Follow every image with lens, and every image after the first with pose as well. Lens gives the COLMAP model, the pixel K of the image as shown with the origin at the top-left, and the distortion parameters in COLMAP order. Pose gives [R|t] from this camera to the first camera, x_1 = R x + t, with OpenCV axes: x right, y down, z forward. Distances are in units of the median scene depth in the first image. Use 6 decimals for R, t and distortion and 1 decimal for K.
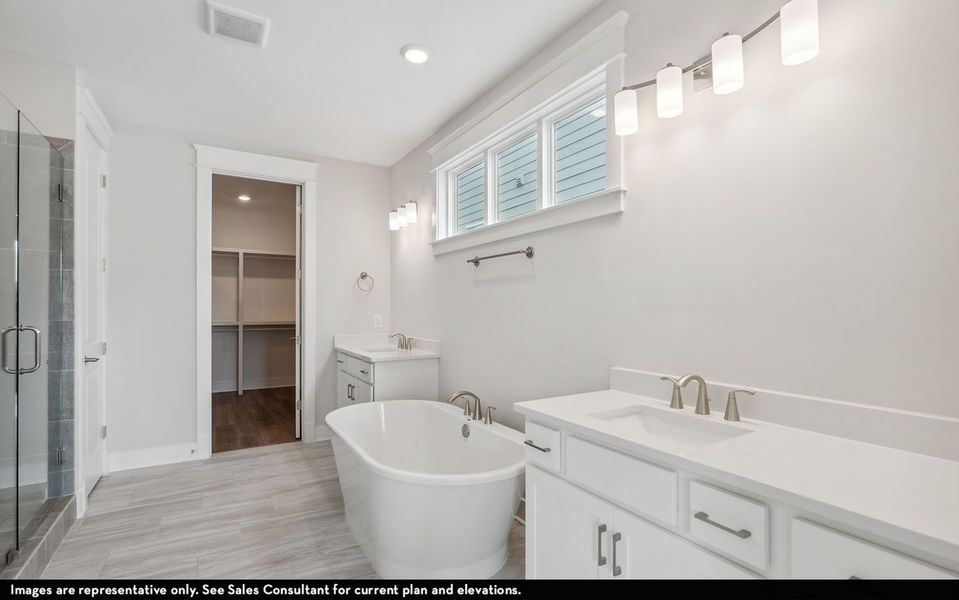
lens RADIAL K [[445.5, 0, 475.4], [0, 445.5, 304.7], [0, 0, 1]] dist [-0.005507, 0.001780]
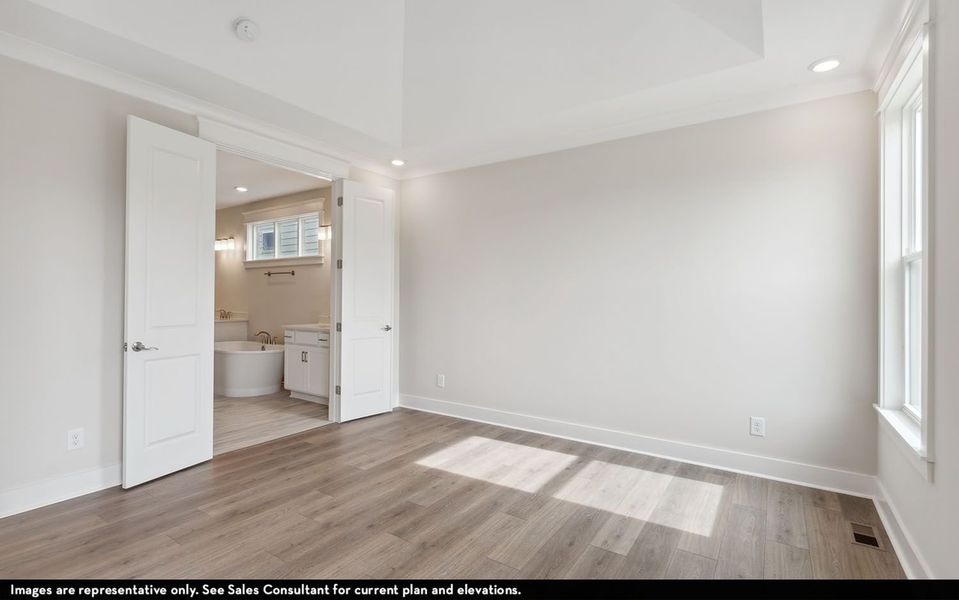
lens RADIAL K [[445.5, 0, 492.1], [0, 445.5, 294.9], [0, 0, 1]] dist [-0.005507, 0.001780]
pose [[0.896480, 0.009449, 0.442984, 0.016731], [-0.009423, 0.999953, -0.002259, -0.001239], [-0.442984, -0.002149, 0.896527, -1.444243]]
